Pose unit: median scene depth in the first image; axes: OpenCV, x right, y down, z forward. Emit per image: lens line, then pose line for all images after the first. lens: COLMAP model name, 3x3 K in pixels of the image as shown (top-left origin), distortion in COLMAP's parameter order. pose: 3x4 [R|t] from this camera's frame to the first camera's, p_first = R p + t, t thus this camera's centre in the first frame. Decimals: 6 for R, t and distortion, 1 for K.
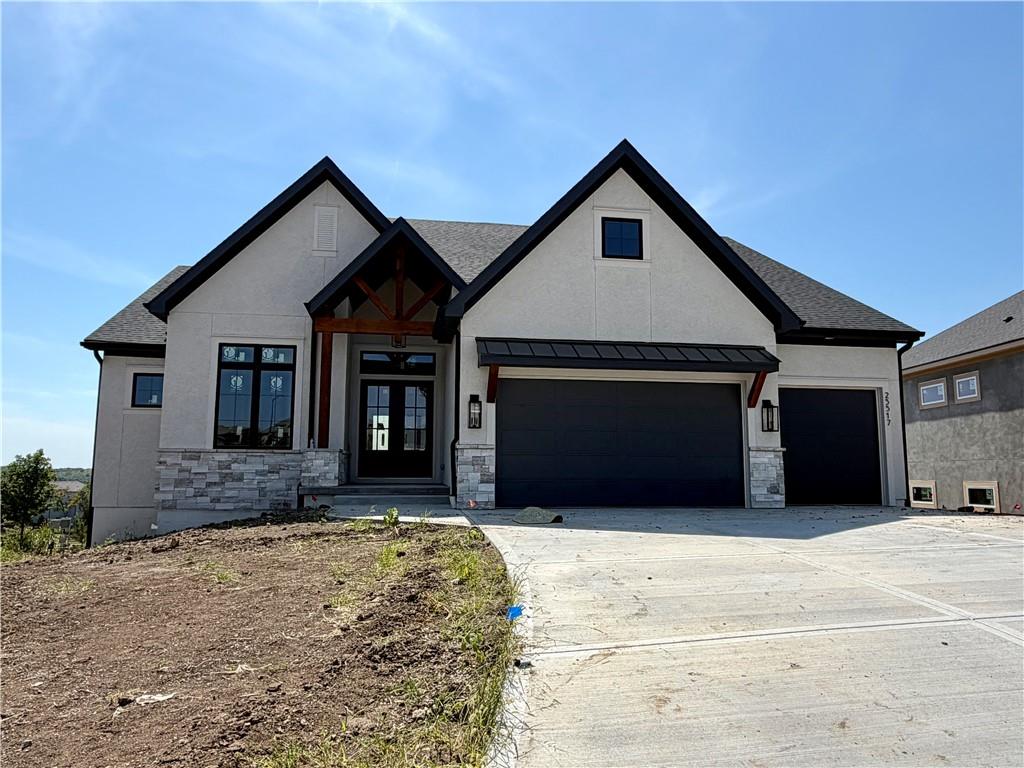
lens RADIAL K [[718.2, 0, 512.3], [0, 718.2, 384.1], [0, 0, 1]] dist [-0.011479, -0.003871]
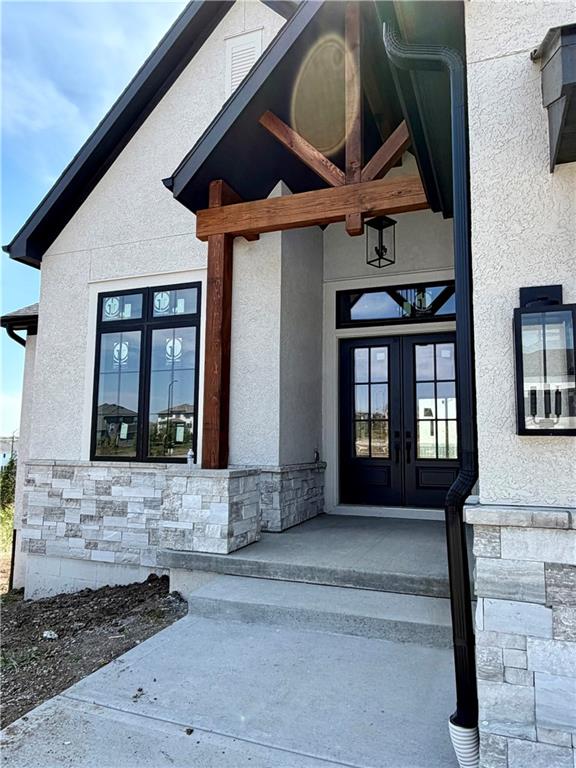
lens RADIAL K [[538.6, 0, 289.2], [0, 538.6, 383.9], [0, 0, 1]] dist [-0.011479, -0.003871]
pose [[0.870458, -0.052853, -0.489396, -0.033546], [0.058068, 0.998302, -0.004532, 0.035576], [0.488805, -0.024474, 0.872050, 0.678617]]
